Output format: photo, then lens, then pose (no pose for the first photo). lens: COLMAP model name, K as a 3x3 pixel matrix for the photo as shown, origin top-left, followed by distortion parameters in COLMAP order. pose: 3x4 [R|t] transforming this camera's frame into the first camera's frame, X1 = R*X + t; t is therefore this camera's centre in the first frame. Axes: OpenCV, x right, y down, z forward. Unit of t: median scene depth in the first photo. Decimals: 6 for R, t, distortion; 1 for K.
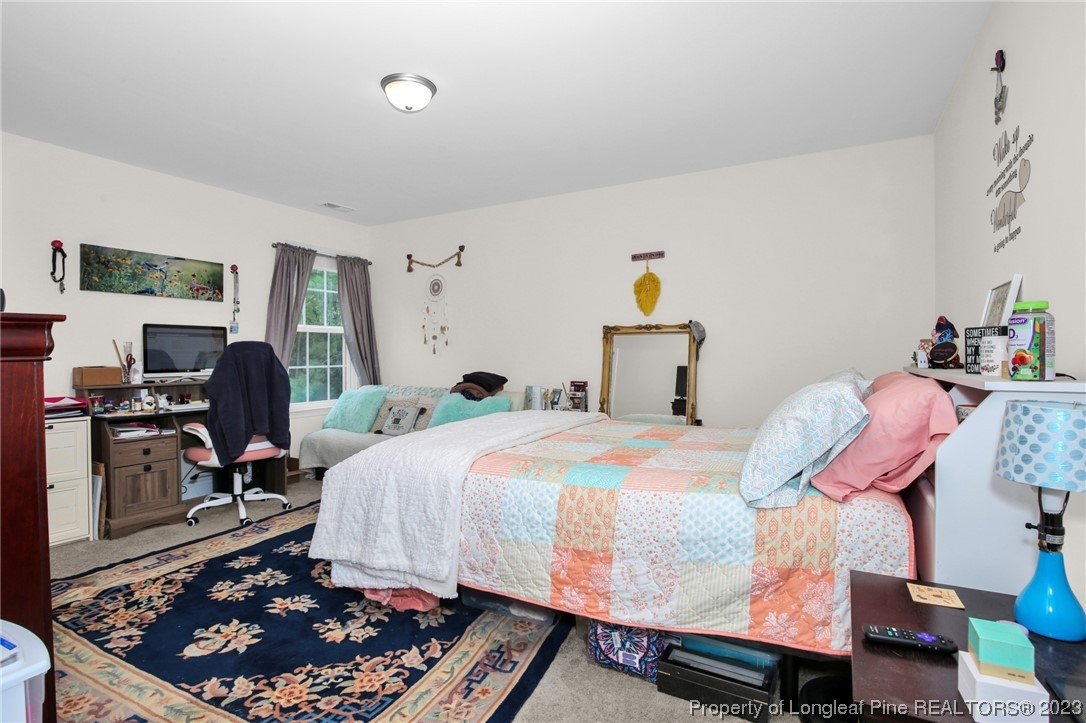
lens RADIAL K [[512.3, 0, 541.3], [0, 512.3, 355.9], [0, 0, 1]] dist [-0.029646, 0.000065]
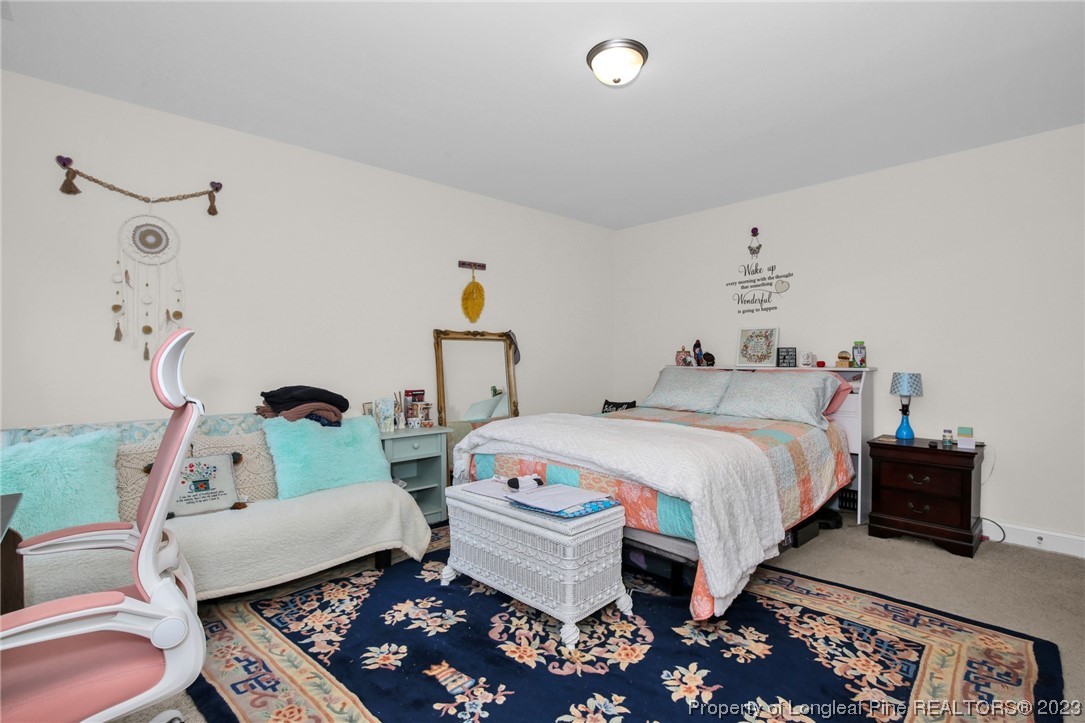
lens RADIAL K [[495.2, 0, 541.0], [0, 495.2, 363.6], [0, 0, 1]] dist [-0.028906, 0.000053]
pose [[0.322730, -0.009200, 0.946446, -0.710983], [0.005253, 0.999955, 0.007929, -0.002022], [-0.946476, 0.002413, 0.322764, 0.545621]]
